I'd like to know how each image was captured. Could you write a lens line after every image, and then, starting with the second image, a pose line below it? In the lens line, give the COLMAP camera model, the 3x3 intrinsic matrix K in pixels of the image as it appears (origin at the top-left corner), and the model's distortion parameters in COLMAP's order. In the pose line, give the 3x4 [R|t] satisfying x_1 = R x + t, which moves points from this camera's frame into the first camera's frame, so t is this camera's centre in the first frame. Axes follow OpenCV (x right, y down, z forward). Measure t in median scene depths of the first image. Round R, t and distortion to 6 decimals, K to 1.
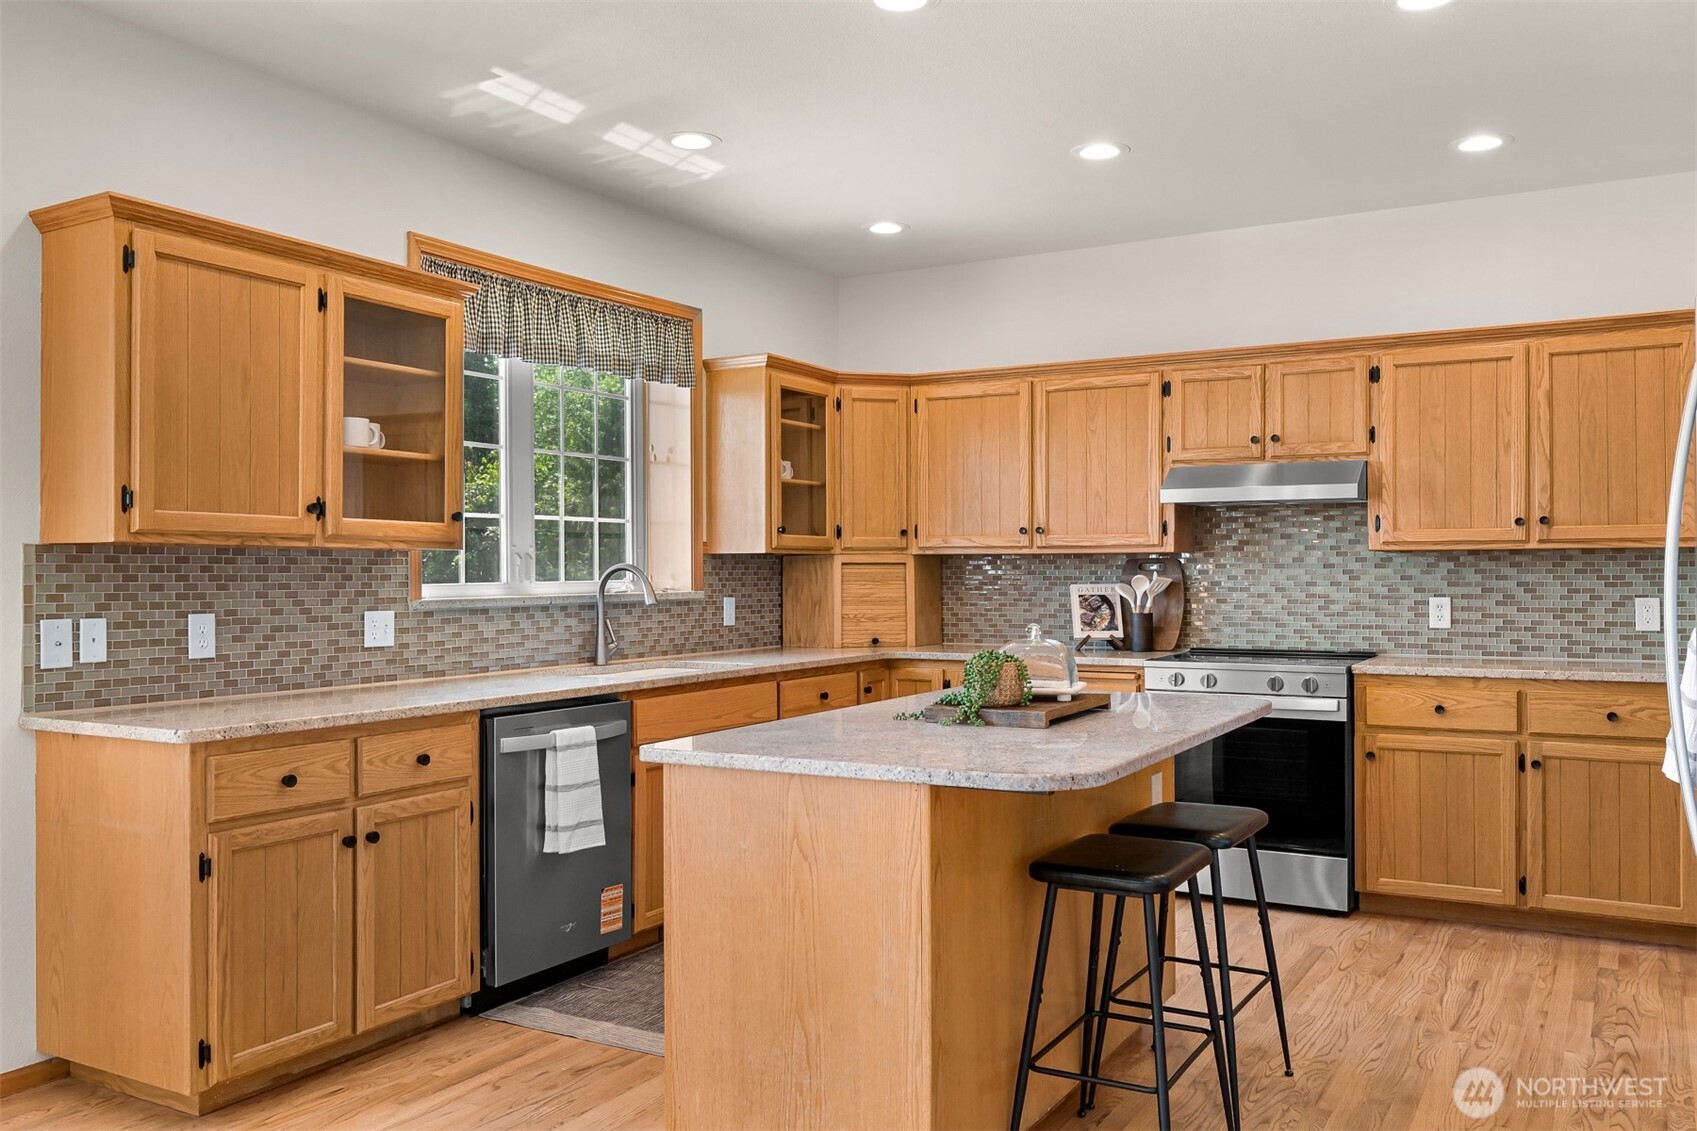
lens RADIAL K [[1348.1, 0, 864.7], [0, 1348.1, 568.4], [0, 0, 1]] dist [-0.003579, -0.004346]
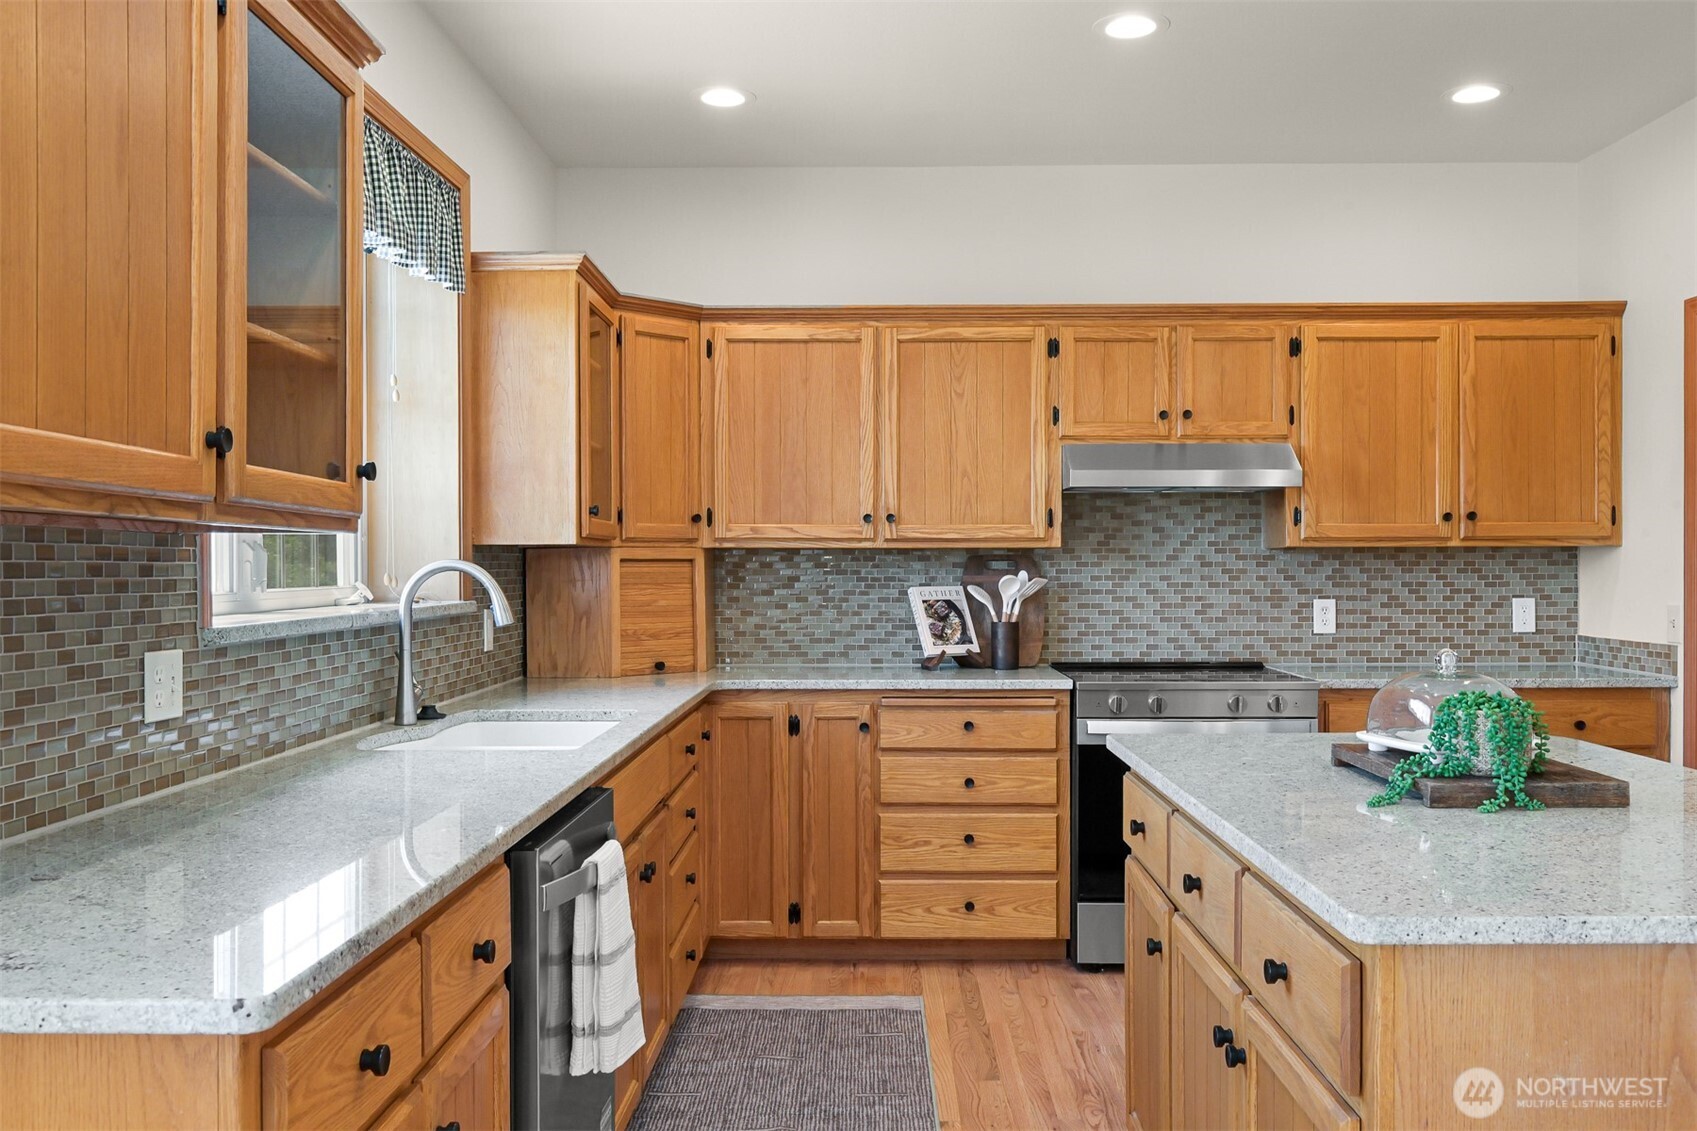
lens RADIAL K [[1413.9, 0, 856.2], [0, 1413.9, 574.2], [0, 0, 1]] dist [-0.007053, 0.000007]
pose [[0.878229, -0.001952, 0.478237, -0.377257], [-0.001305, 0.999978, 0.006478, -0.001426], [-0.478239, -0.006313, 0.878207, 0.391896]]
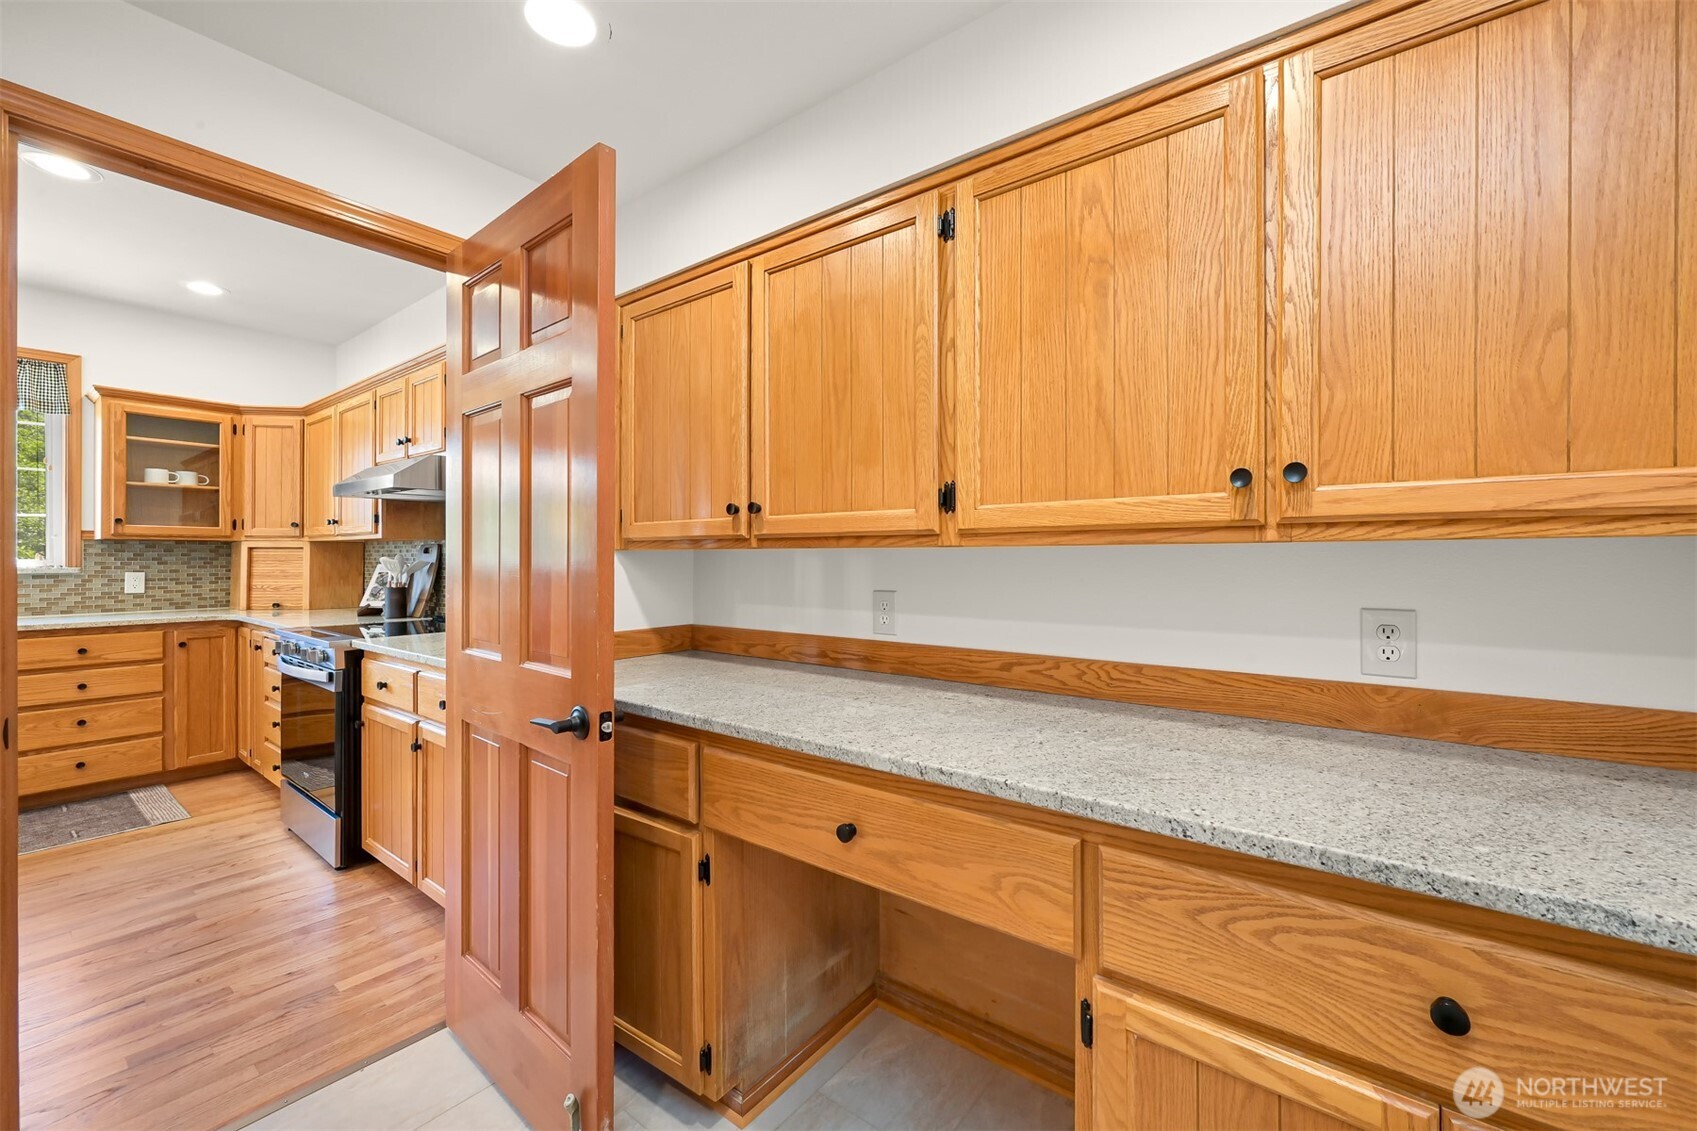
lens RADIAL K [[662.9, 0, 850.8], [0, 662.9, 556.2], [0, 0, 1]] dist [0.001237, 0.000211]
pose [[0.991515, 0.003806, -0.129938, 0.946872], [-0.003609, 0.999992, 0.001756, 0.002459], [0.129944, -0.001272, 0.991521, 0.589175]]
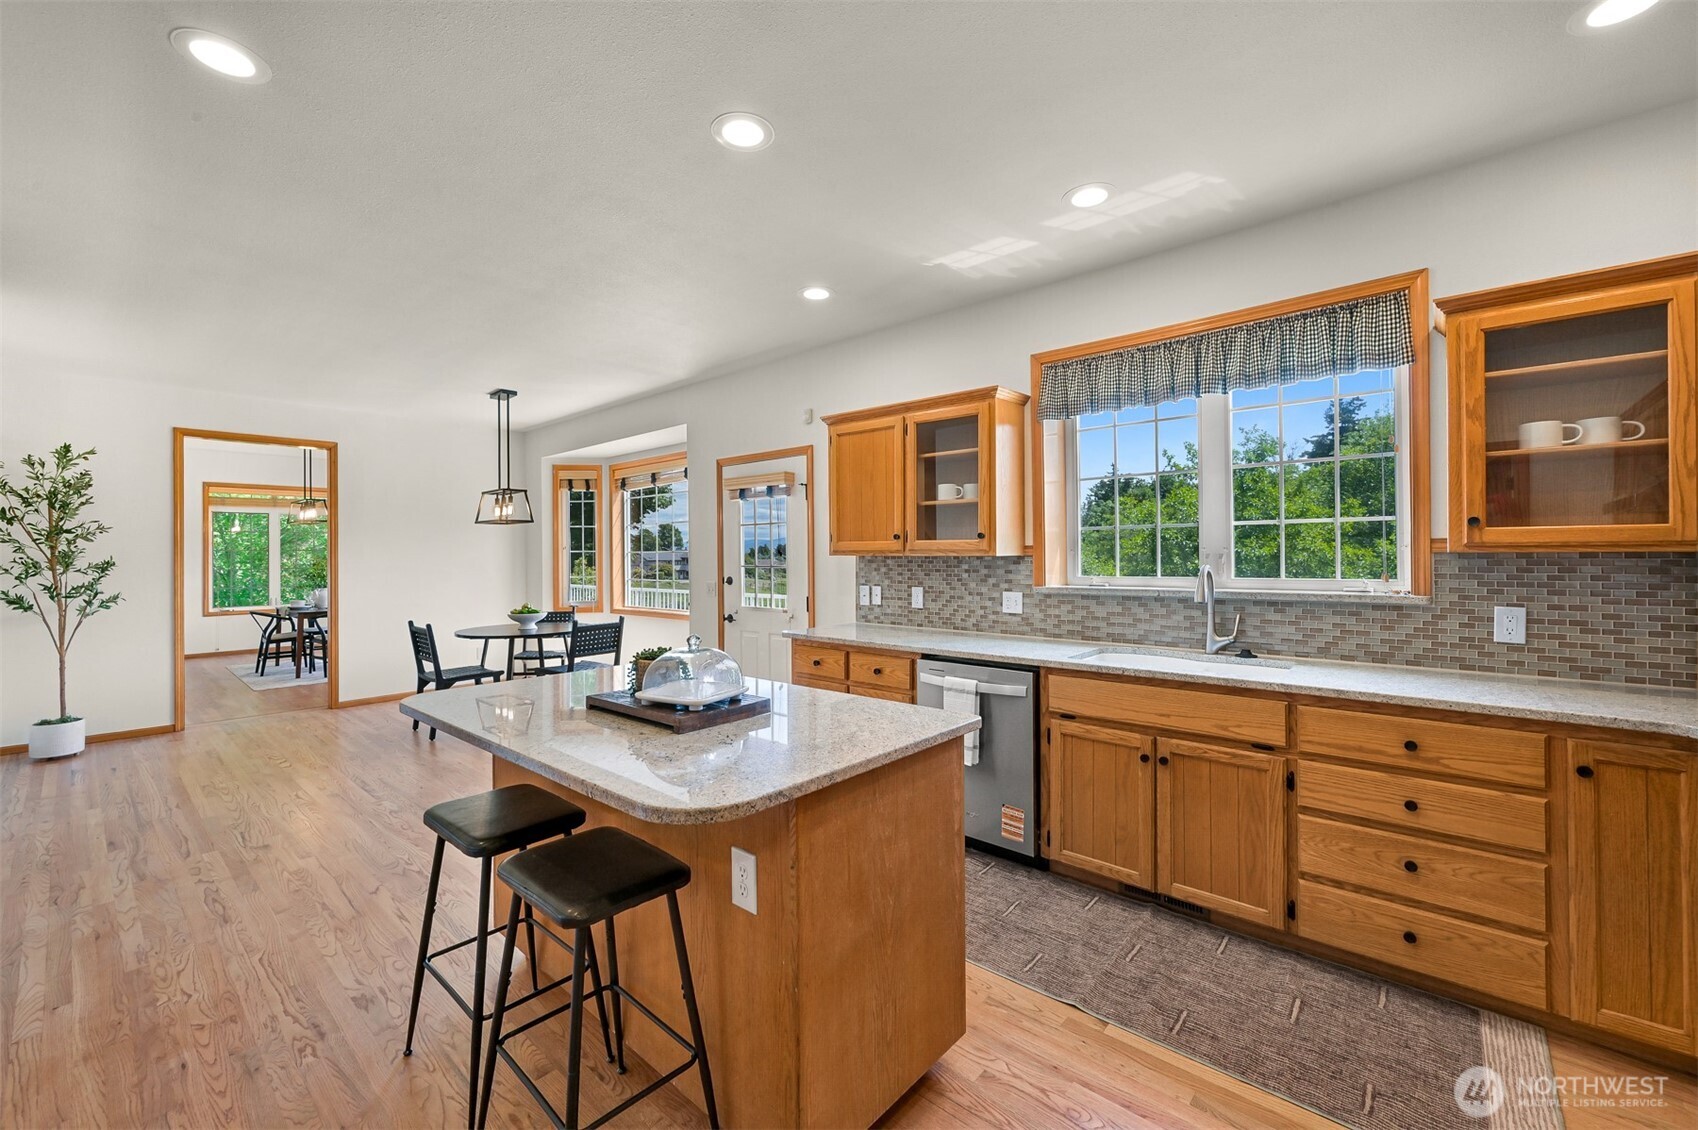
lens RADIAL K [[686.8, 0, 853.5], [0, 686.8, 551.0], [0, 0, 1]] dist [-0.004787, 0.000709]
pose [[-0.202742, 0.000856, -0.979232, 0.500785], [0.009192, 0.999957, -0.001029, -0.019451], [0.979189, -0.009210, -0.202741, 0.959234]]
